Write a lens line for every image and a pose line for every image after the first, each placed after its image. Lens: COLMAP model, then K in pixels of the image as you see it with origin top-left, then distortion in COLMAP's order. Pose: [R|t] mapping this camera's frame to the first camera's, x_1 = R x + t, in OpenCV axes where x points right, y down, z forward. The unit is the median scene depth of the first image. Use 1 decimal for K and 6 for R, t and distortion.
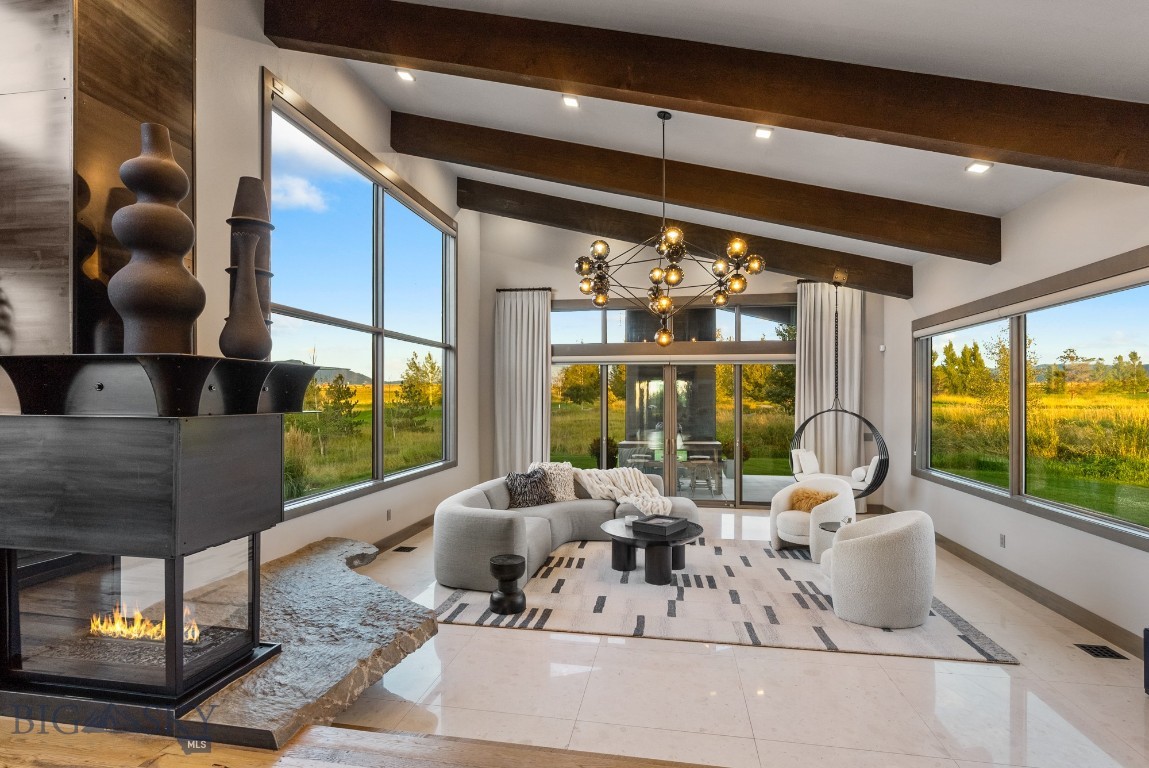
lens RADIAL K [[540.0, 0, 594.4], [0, 540.0, 398.2], [0, 0, 1]] dist [-0.001313, 0.000262]
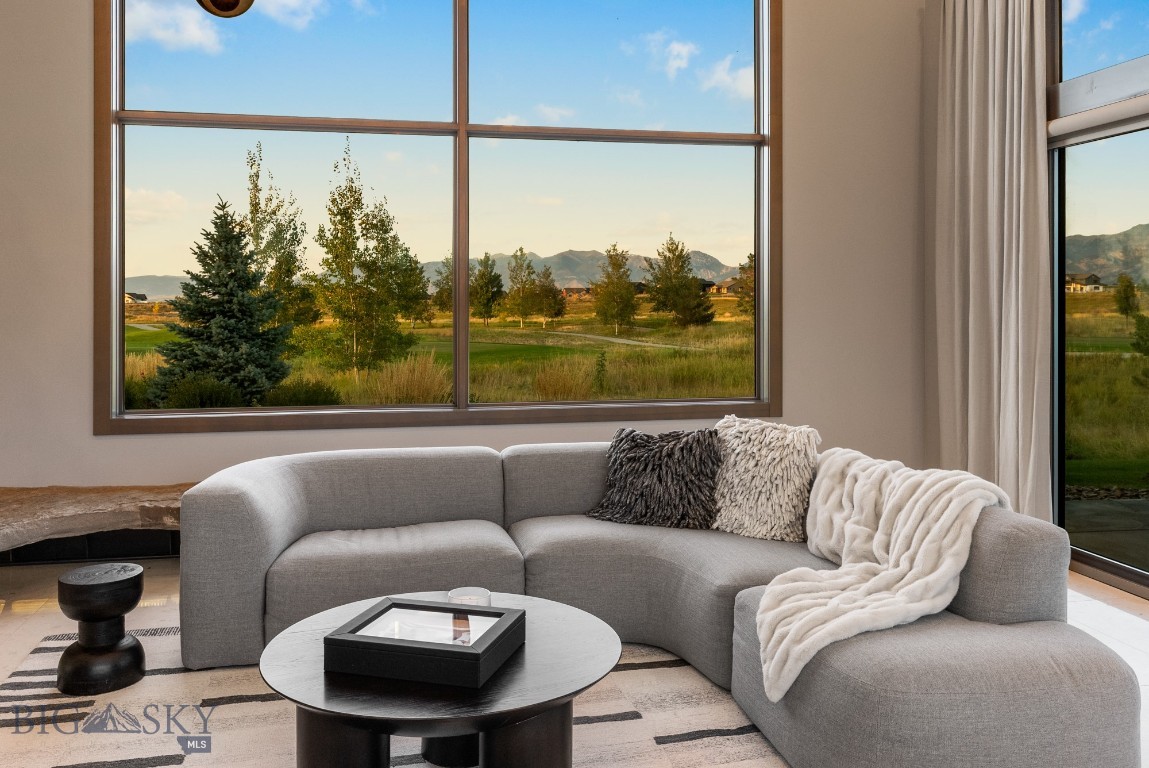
lens RADIAL K [[966.1, 0, 567.0], [0, 966.1, 326.6], [0, 0, 1]] dist [-0.002669, -0.007942]
pose [[0.371360, 0.021039, -0.928251, 0.463020], [0.002977, 0.999711, 0.023849, 0.042258], [0.928484, -0.011620, 0.371190, 0.662407]]
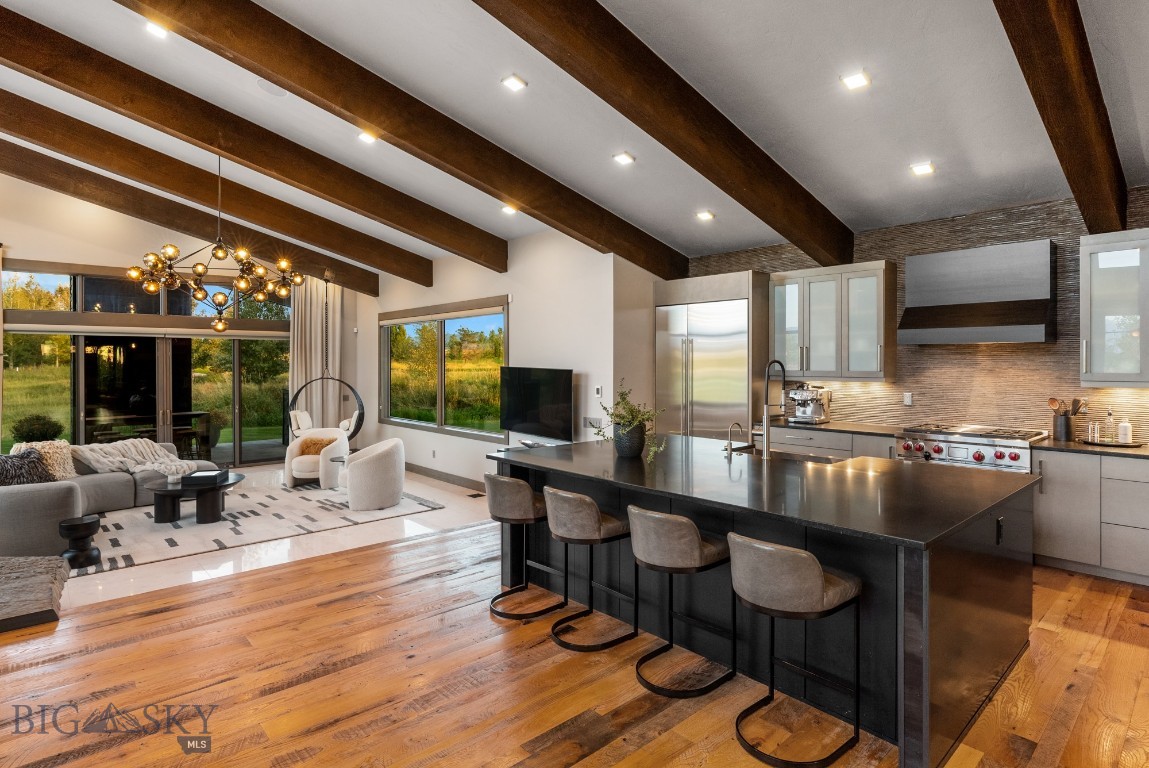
lens RADIAL K [[592.4, 0, 574.5], [0, 592.4, 362.6], [0, 0, 1]] dist [0.000257, -0.000030]
pose [[0.616070, -0.004127, 0.787681, -0.322959], [0.003775, 0.999990, 0.002287, -0.016633], [-0.787682, 0.001565, 0.616080, -0.365405]]
